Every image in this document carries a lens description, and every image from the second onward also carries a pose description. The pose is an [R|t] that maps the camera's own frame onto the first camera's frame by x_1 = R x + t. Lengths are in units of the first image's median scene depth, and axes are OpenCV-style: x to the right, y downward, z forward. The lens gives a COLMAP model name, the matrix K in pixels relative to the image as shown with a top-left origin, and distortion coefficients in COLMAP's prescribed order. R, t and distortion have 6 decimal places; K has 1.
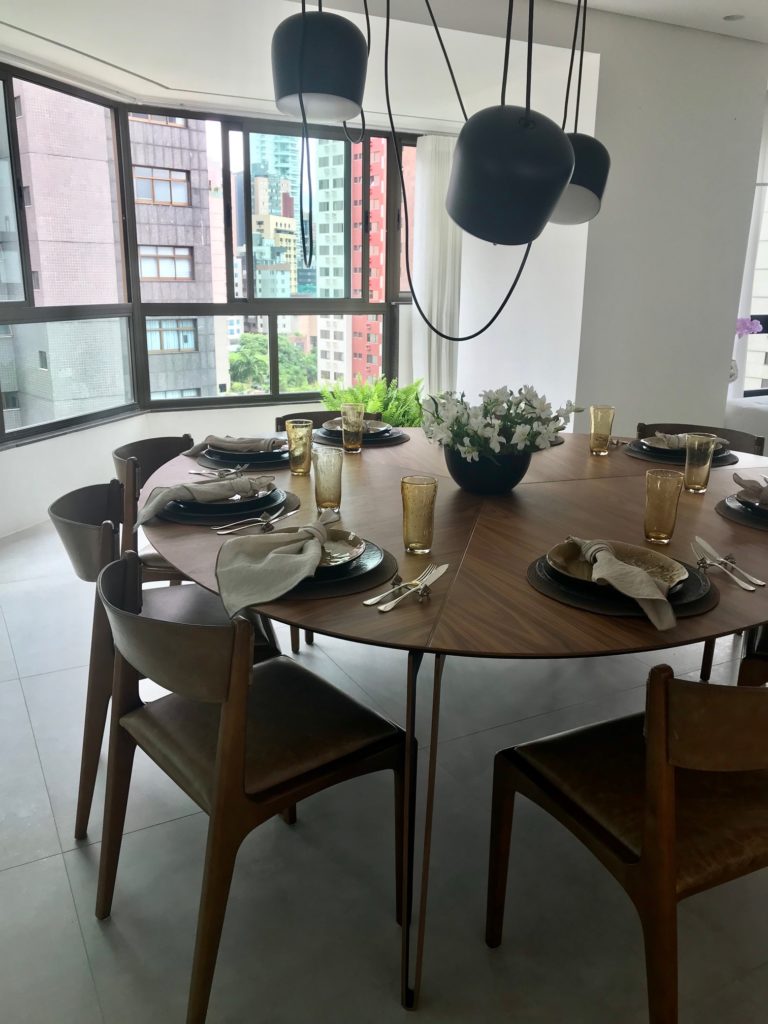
lens RADIAL K [[830.9, 0, 384.0], [0, 830.9, 513.7], [0, 0, 1]] dist [-0.007198, -0.003137]
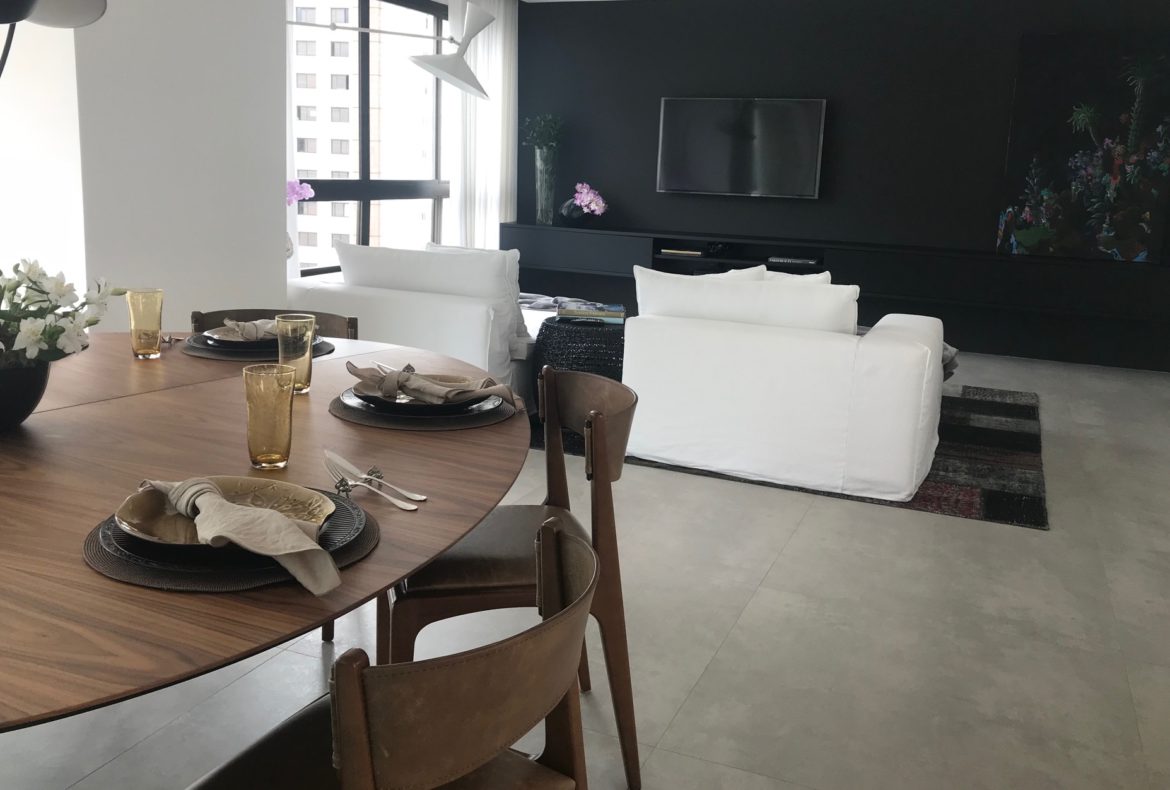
lens RADIAL K [[1008.3, 0, 568.1], [0, 1008.3, 361.4], [0, 0, 1]] dist [0.028511, 0.005492]
pose [[0.771758, -0.098614, 0.628224, -0.008078], [0.141525, 0.989762, -0.018495, -0.003399], [-0.619968, 0.103183, 0.777813, 0.173690]]
